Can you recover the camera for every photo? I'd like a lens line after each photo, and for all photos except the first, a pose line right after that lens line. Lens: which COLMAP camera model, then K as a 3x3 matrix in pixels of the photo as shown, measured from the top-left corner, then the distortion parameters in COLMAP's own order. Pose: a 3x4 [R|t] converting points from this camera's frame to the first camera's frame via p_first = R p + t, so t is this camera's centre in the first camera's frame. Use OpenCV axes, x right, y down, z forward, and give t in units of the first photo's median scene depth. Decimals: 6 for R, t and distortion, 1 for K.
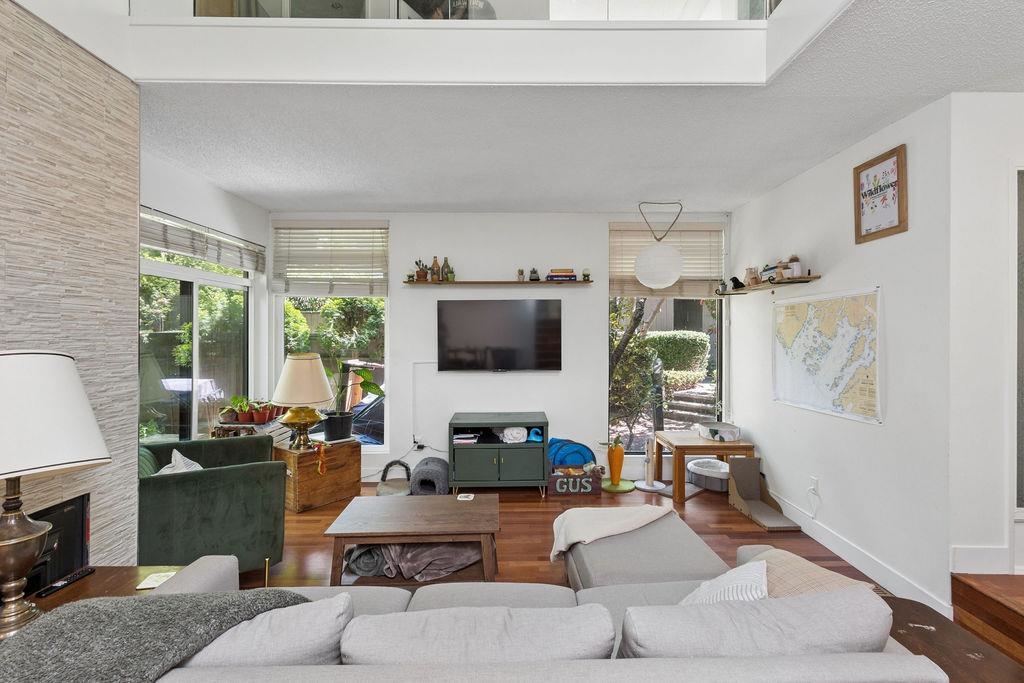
lens RADIAL K [[471.8, 0, 503.4], [0, 471.8, 339.3], [0, 0, 1]] dist [0.003314, 0.000213]
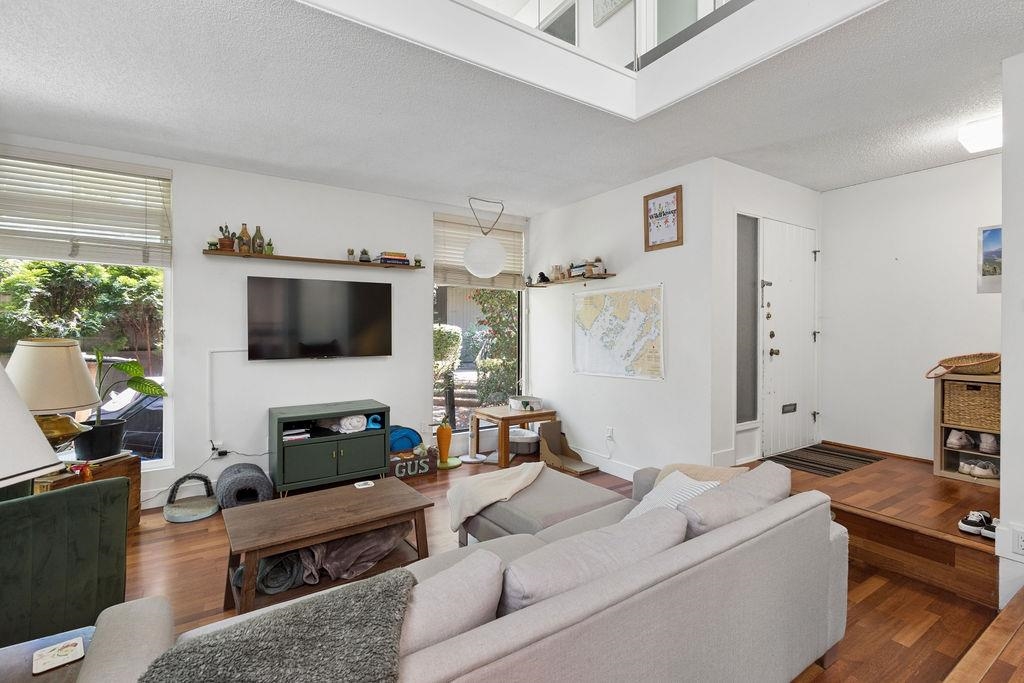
lens RADIAL K [[471.8, 0, 503.4], [0, 471.8, 339.3], [0, 0, 1]] dist [0.003314, 0.000213]
pose [[0.837255, -0.007048, 0.546767, -0.237568], [0.004543, 0.999972, 0.005932, 0.029393], [-0.546794, -0.002483, 0.837264, 0.049058]]
